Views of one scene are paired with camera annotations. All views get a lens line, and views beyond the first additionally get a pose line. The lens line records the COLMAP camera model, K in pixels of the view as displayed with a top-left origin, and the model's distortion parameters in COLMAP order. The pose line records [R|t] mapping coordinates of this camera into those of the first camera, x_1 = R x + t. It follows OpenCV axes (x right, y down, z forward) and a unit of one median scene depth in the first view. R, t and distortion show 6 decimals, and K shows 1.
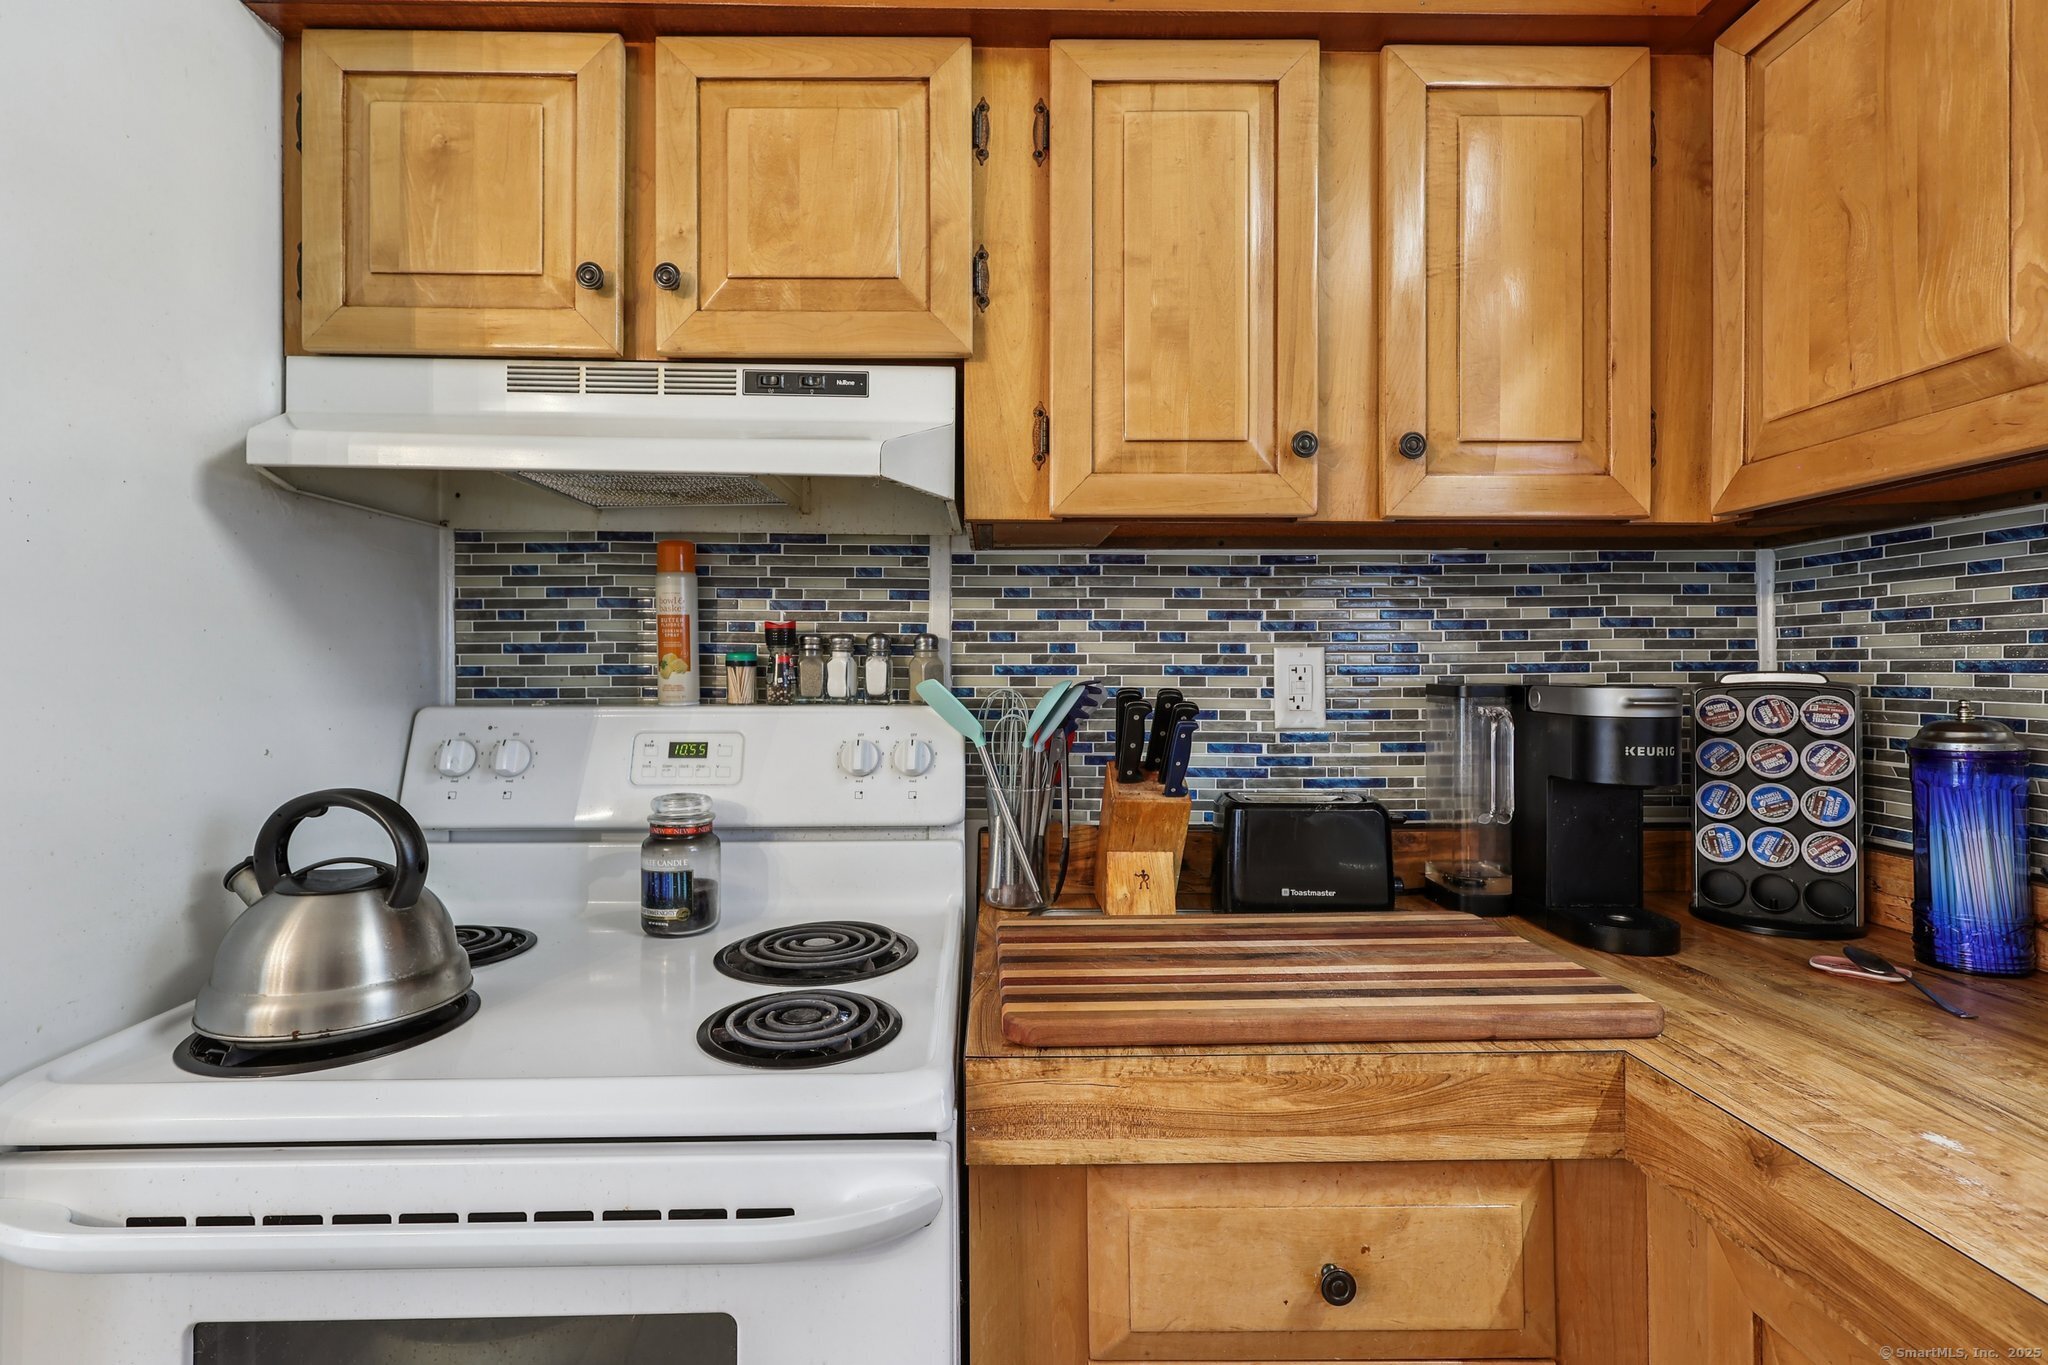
lens RADIAL K [[944.2, 0, 1022.7], [0, 944.2, 672.2], [0, 0, 1]] dist [-0.004716, 0.000248]
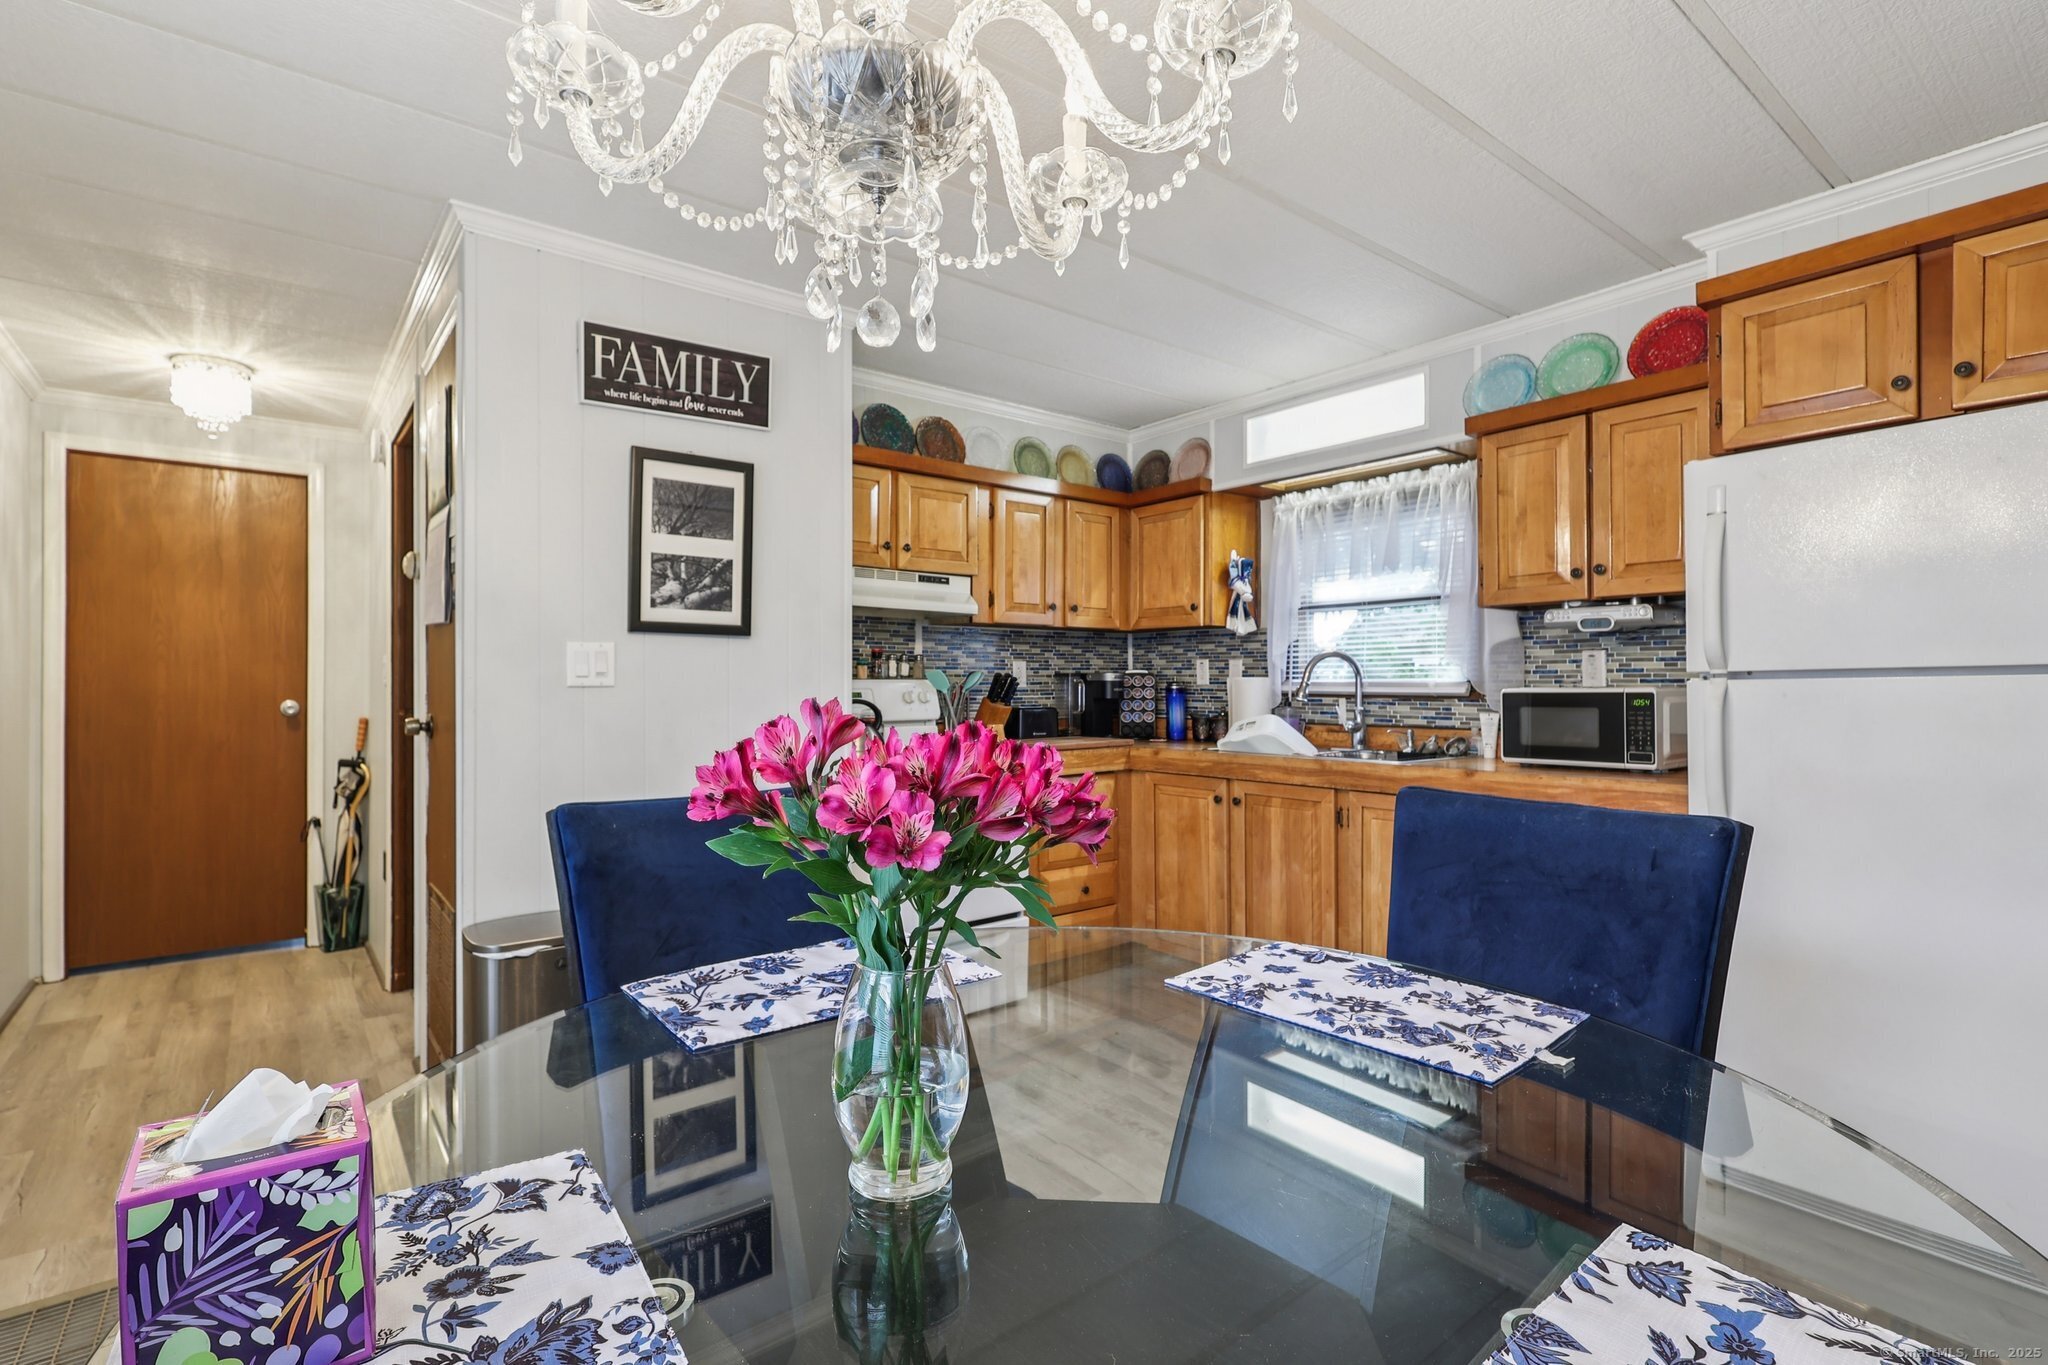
lens RADIAL K [[944.2, 0, 1020.1], [0, 944.2, 682.7], [0, 0, 1]] dist [-0.004716, 0.000248]
pose [[0.788614, 0.001032, 0.614887, -1.879134], [-0.000109, 0.999999, -0.001539, 0.056831], [-0.614888, 0.001147, 0.788613, -1.668111]]
